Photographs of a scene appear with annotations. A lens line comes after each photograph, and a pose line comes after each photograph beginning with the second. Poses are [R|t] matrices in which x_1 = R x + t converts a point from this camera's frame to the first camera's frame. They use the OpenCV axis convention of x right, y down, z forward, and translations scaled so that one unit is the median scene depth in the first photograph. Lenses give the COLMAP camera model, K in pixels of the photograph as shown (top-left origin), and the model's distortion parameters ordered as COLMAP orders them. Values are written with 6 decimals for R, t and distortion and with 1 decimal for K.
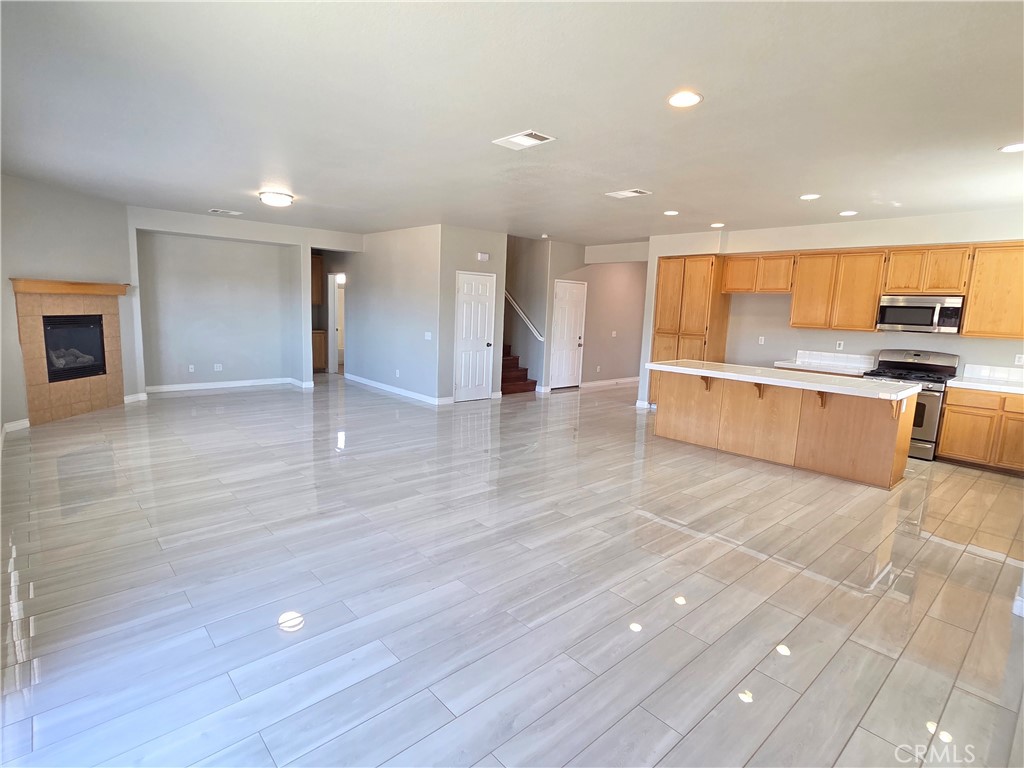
lens RADIAL K [[515.0, 0, 511.3], [0, 515.0, 381.3], [0, 0, 1]] dist [0.000227, 0.000967]
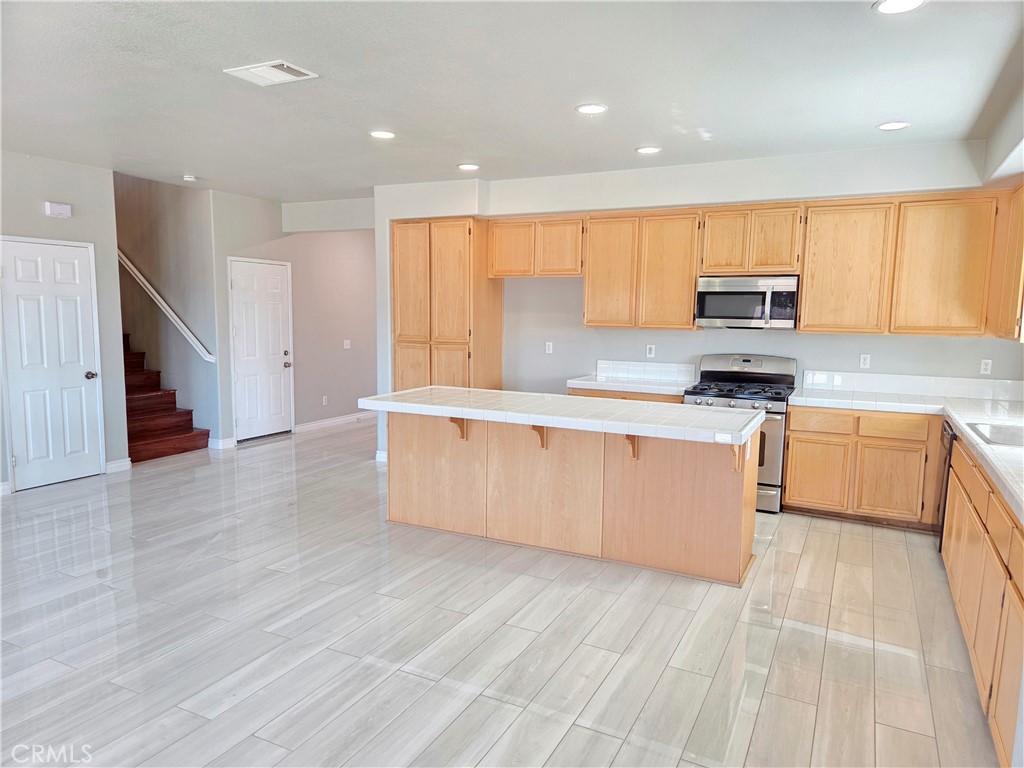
lens RADIAL K [[685.2, 0, 512.4], [0, 685.2, 387.1], [0, 0, 1]] dist [0.067372, -0.006396]
pose [[0.930831, -0.063728, 0.359849, 0.125610], [0.071777, 0.997380, -0.009037, -0.025341], [-0.358331, 0.034241, 0.932967, 0.200876]]
